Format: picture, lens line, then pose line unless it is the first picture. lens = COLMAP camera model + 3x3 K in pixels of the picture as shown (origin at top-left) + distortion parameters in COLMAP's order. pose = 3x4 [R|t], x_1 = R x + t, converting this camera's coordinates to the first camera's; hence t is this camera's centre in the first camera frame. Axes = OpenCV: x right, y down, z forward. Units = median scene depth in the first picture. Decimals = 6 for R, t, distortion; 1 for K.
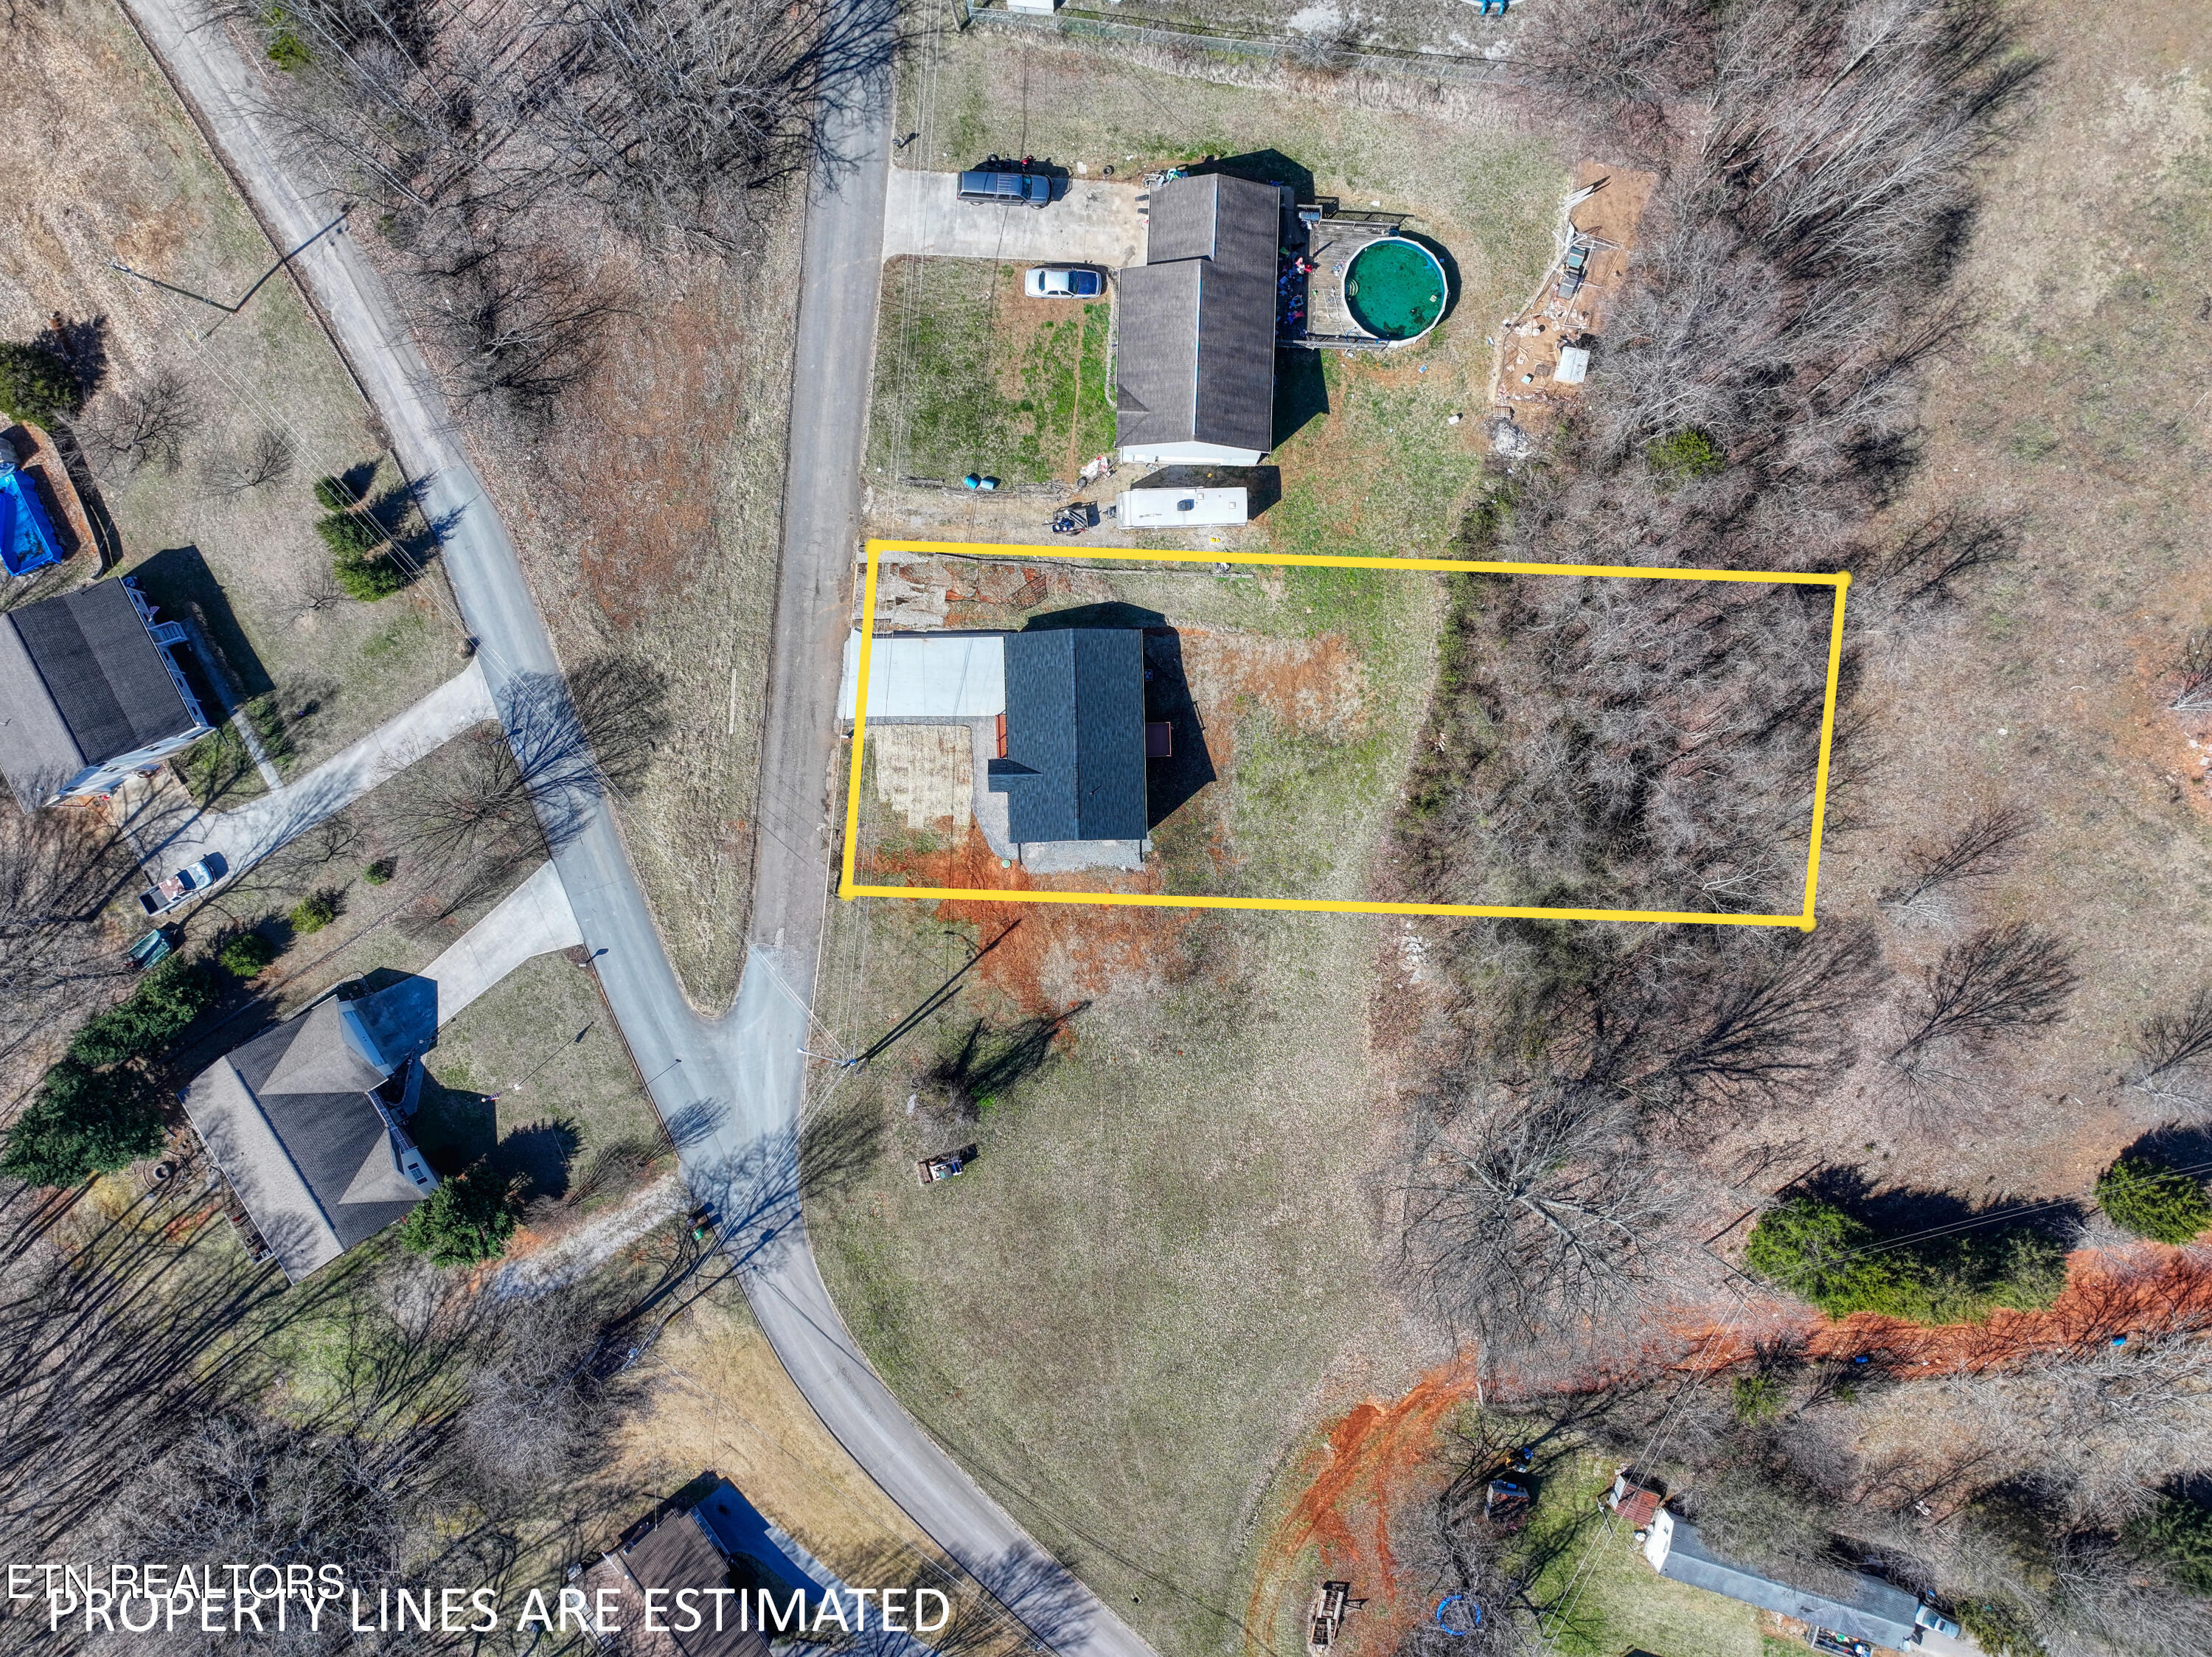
lens RADIAL K [[1551.8, 0, 1096.0], [0, 1551.8, 821.6], [0, 0, 1]] dist [-0.004546, 0.020419]
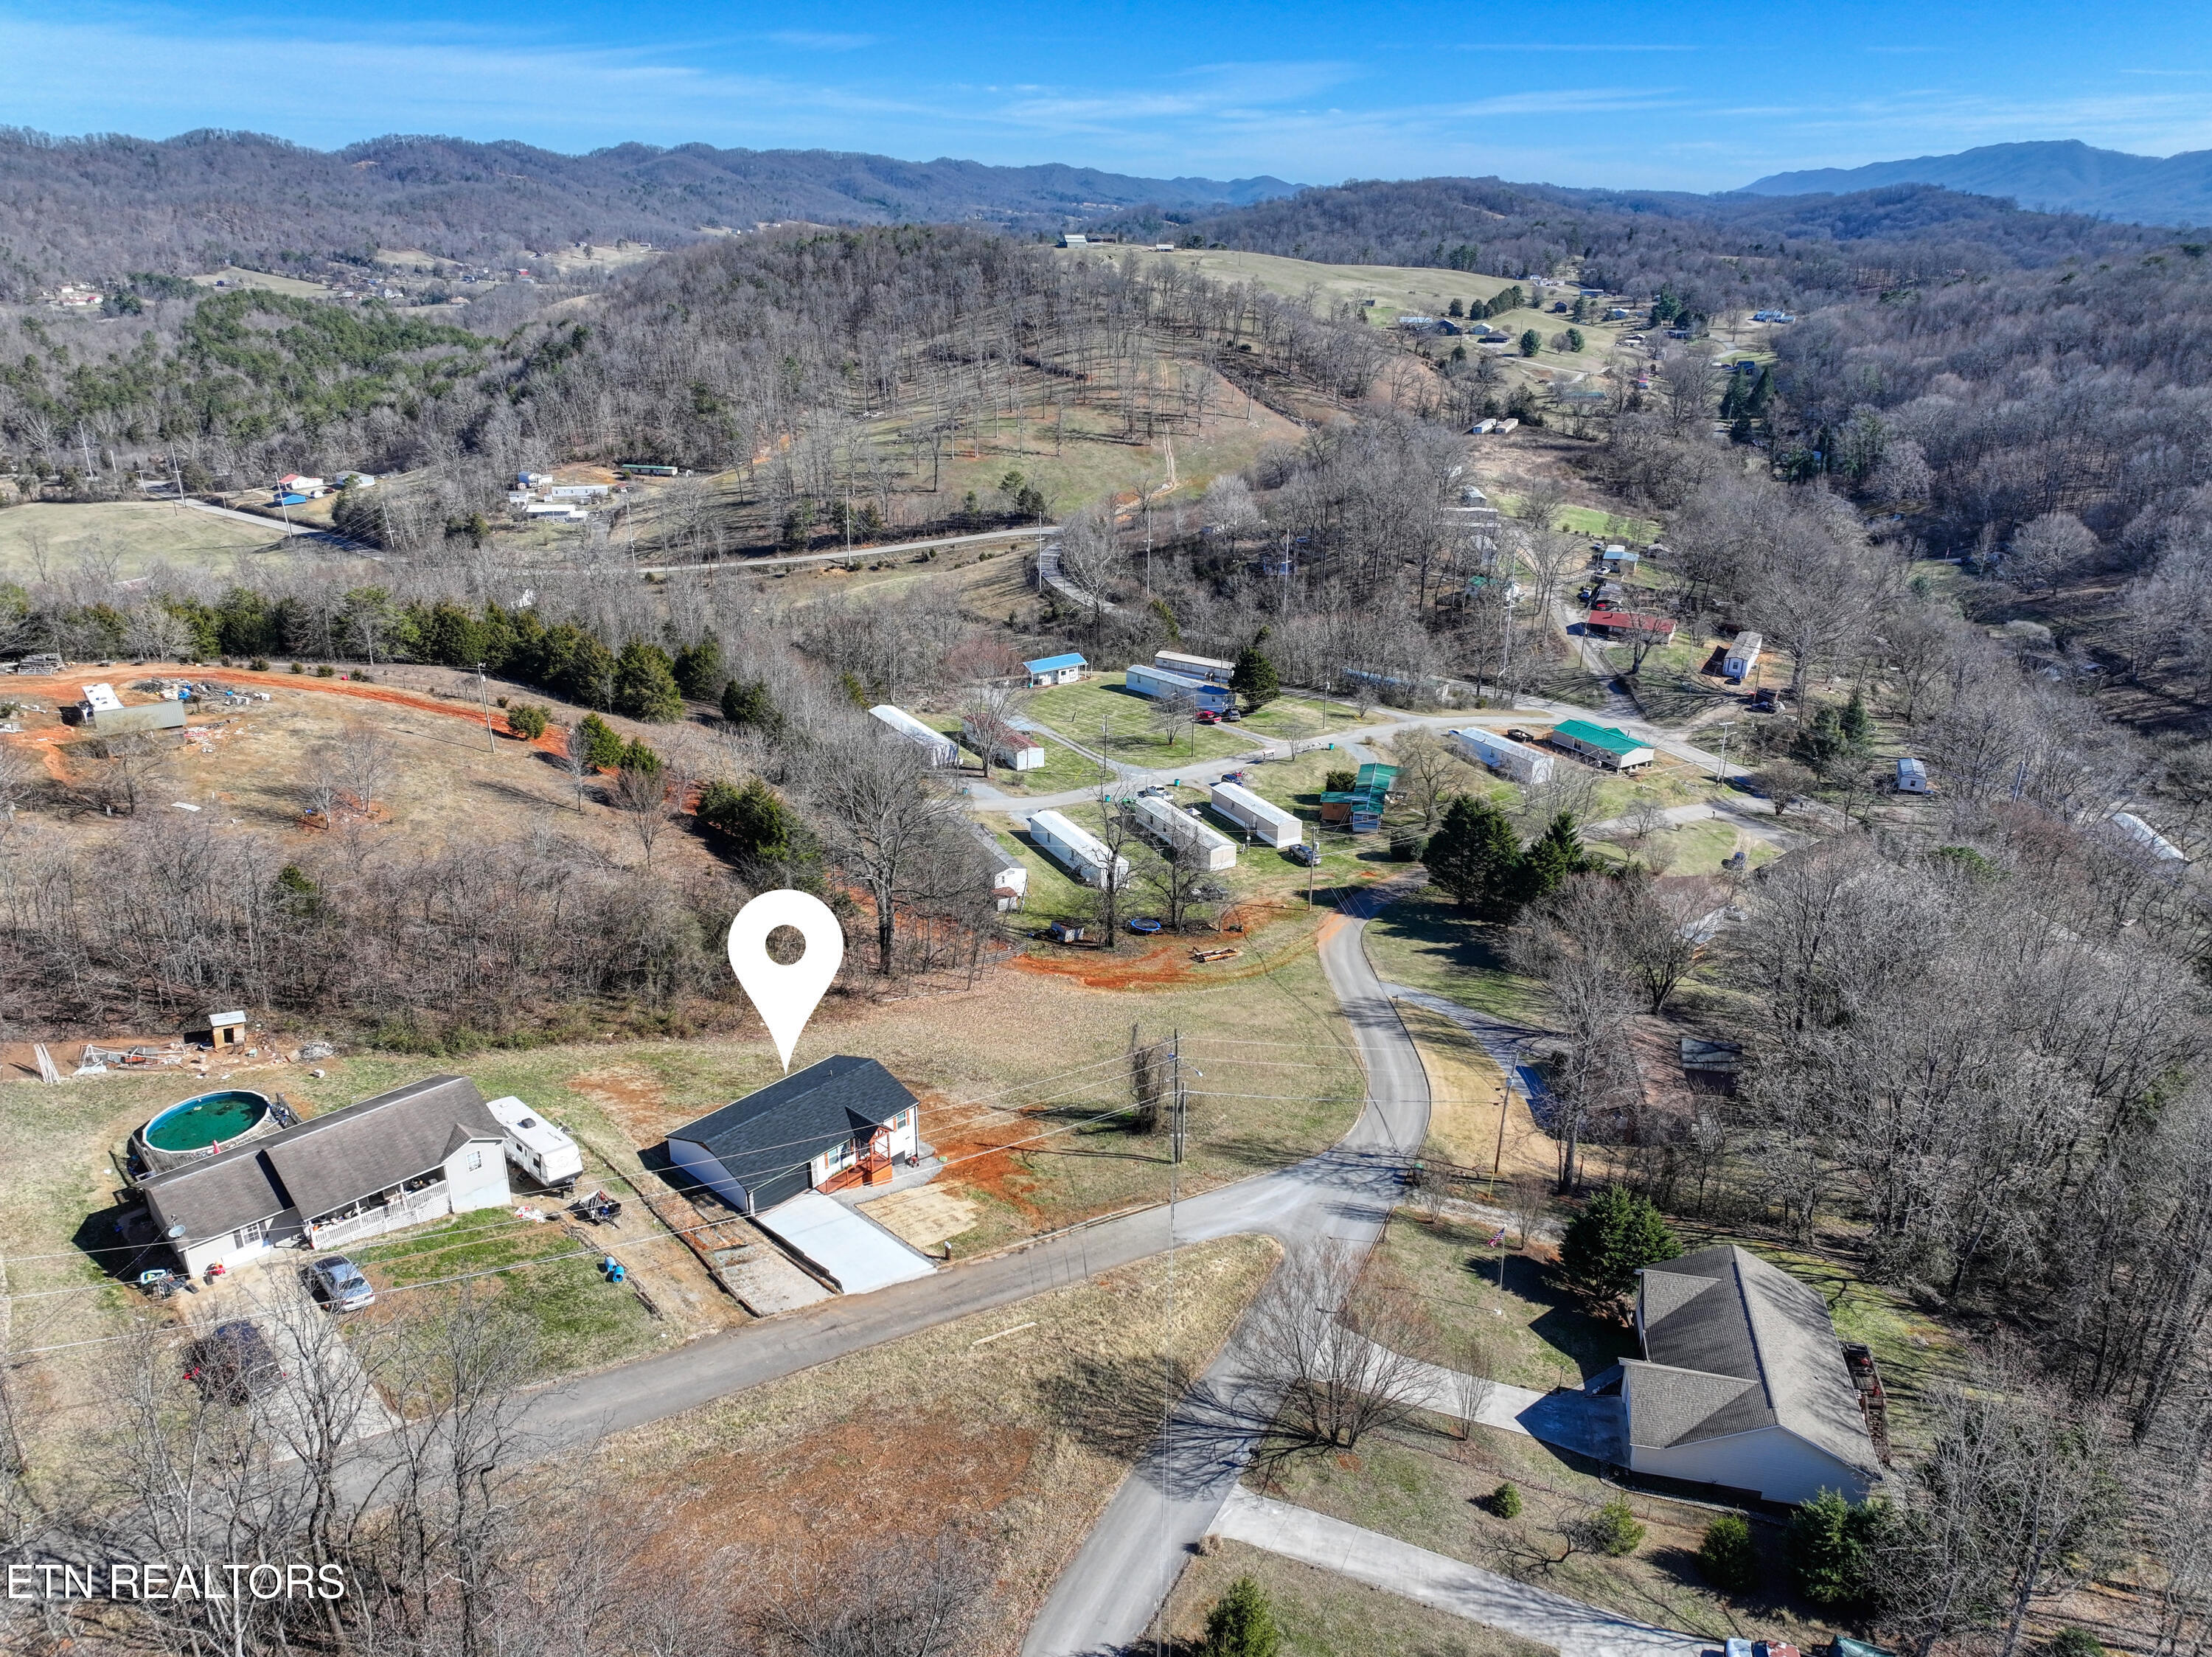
lens RADIAL K [[1551.8, 0, 1114.3], [0, 1551.8, 826.8], [0, 0, 1]] dist [-0.004546, 0.020419]
pose [[-0.722182, -0.275075, 0.634655, -0.715971], [0.690990, -0.245255, 0.679988, -0.525088], [-0.031395, 0.929615, 0.367193, 0.433427]]
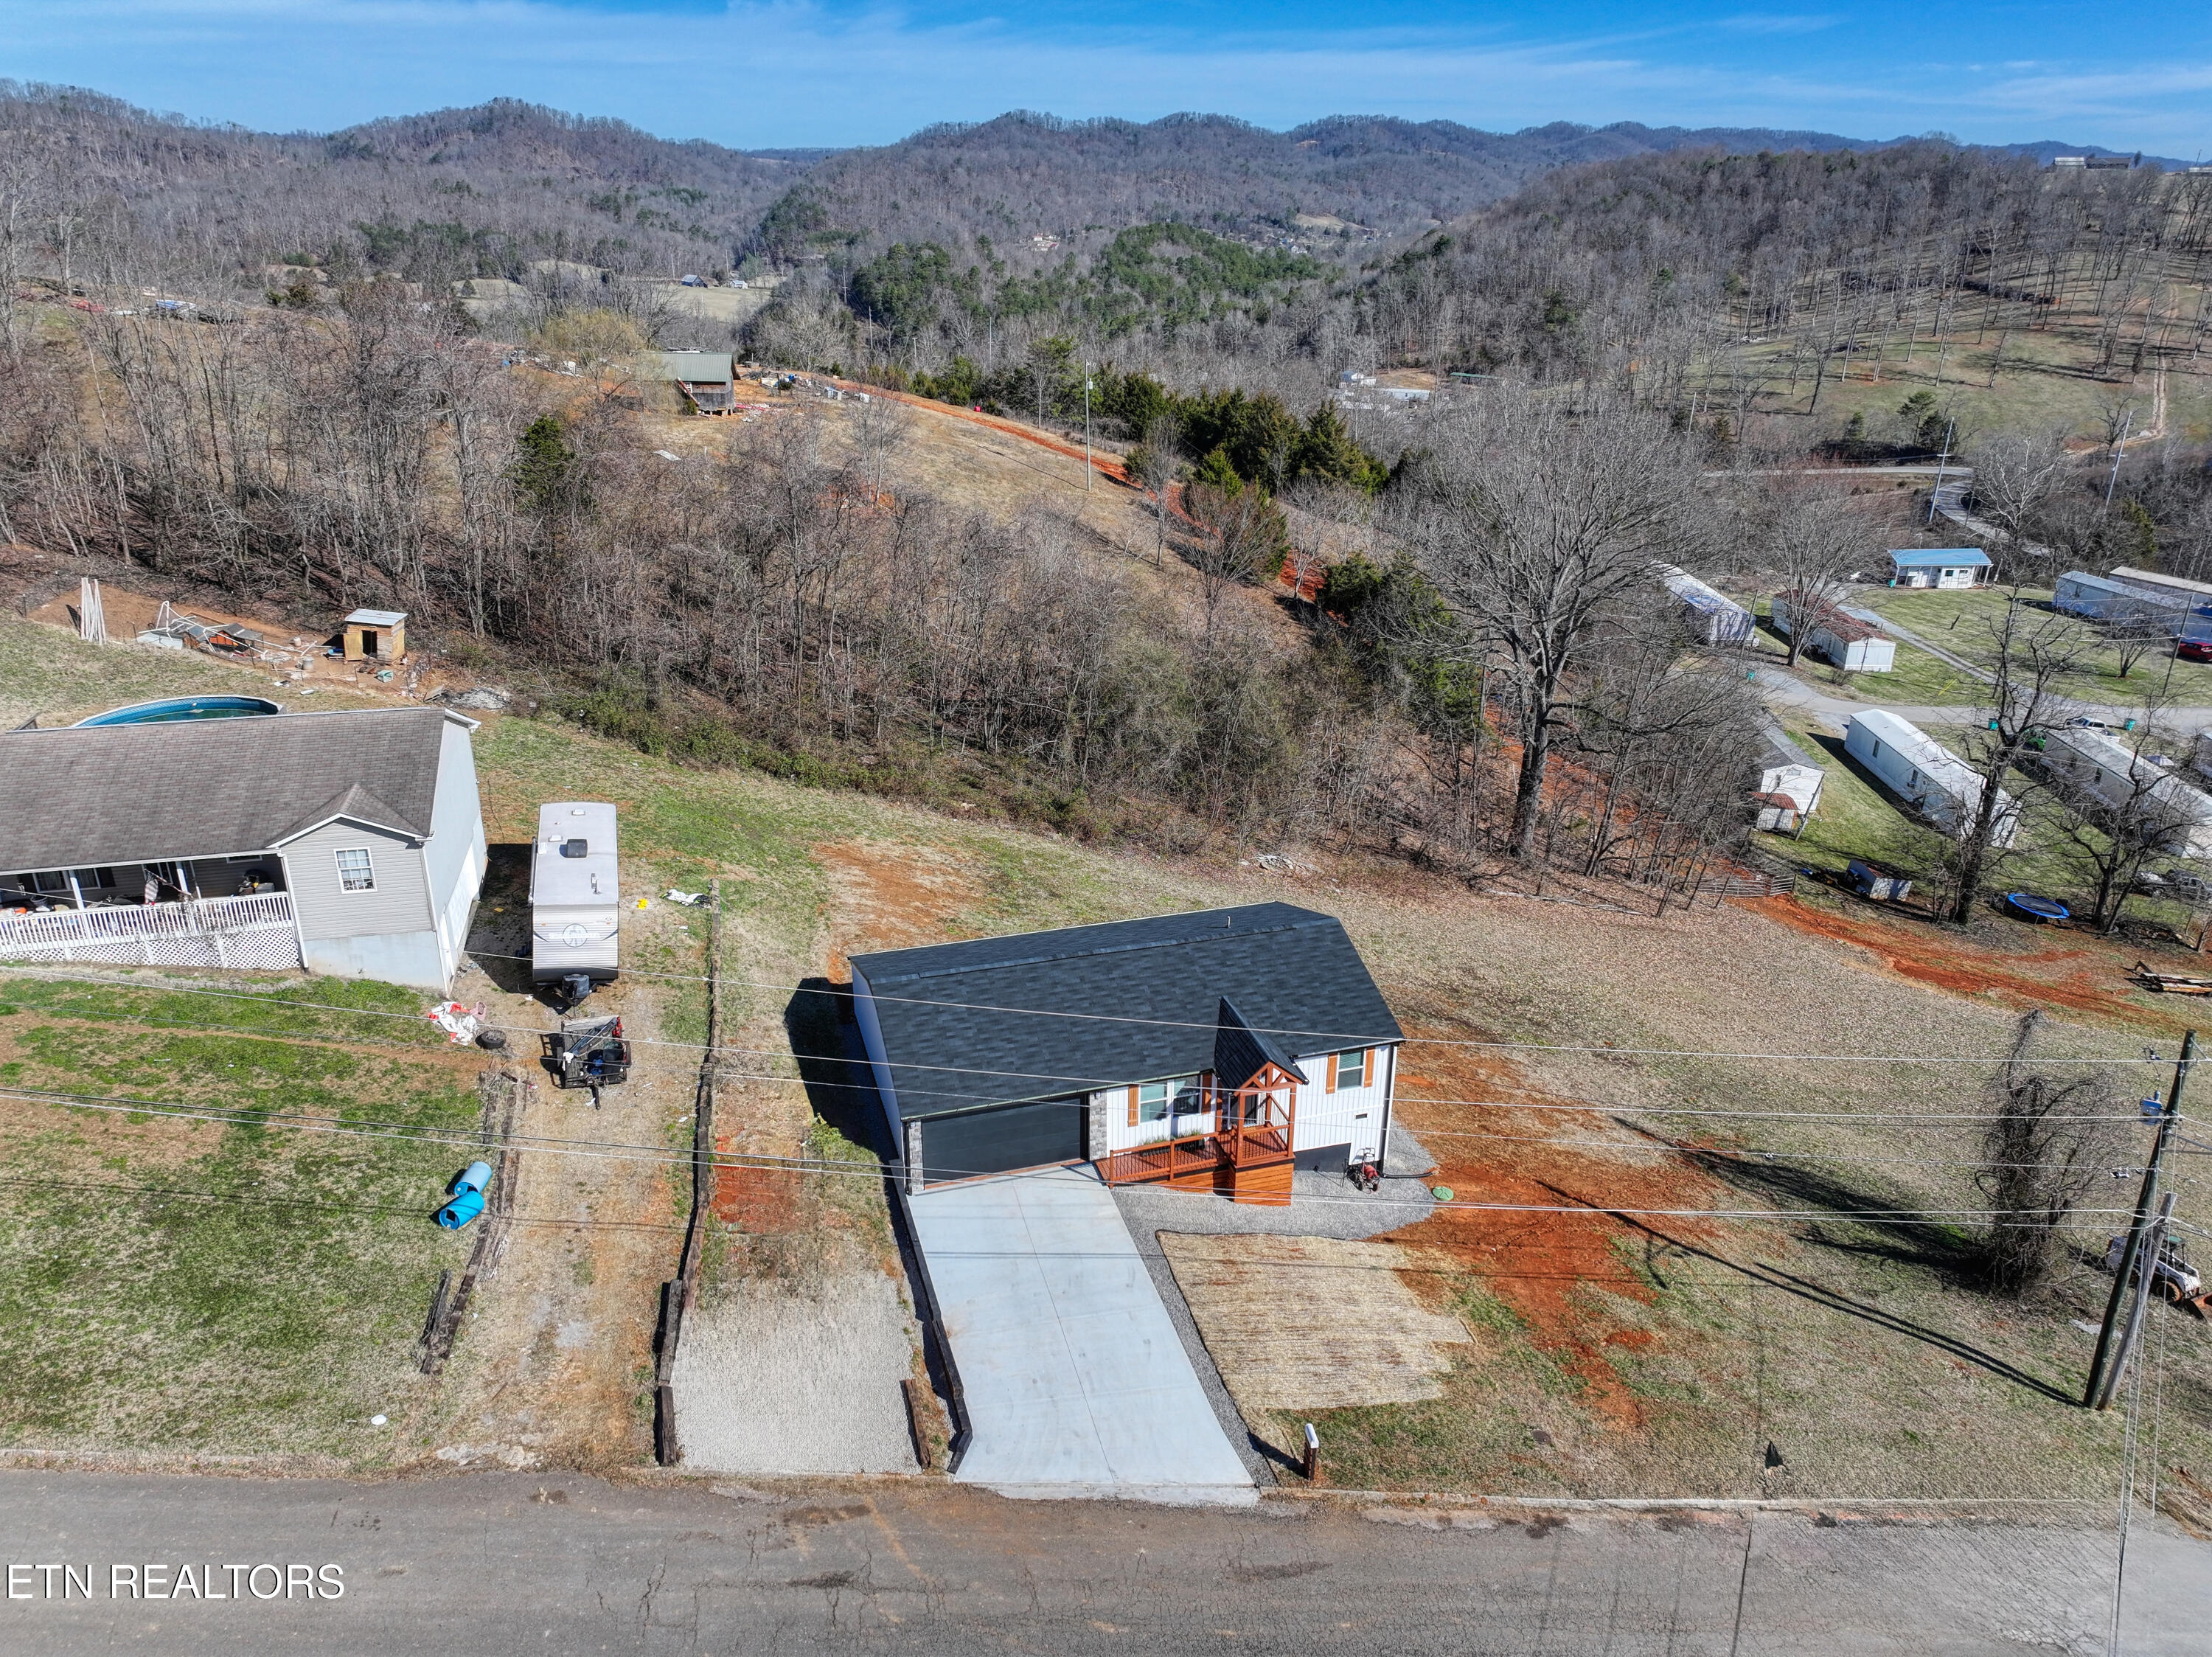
lens RADIAL K [[1551.8, 0, 1112.3], [0, 1551.8, 826.6], [0, 0, 1]] dist [-0.004546, 0.020419]
pose [[-0.265570, -0.380232, 0.885944, -0.365080], [0.963514, -0.072866, 0.257550, -0.157219], [-0.033374, 0.922016, 0.385710, 0.757557]]
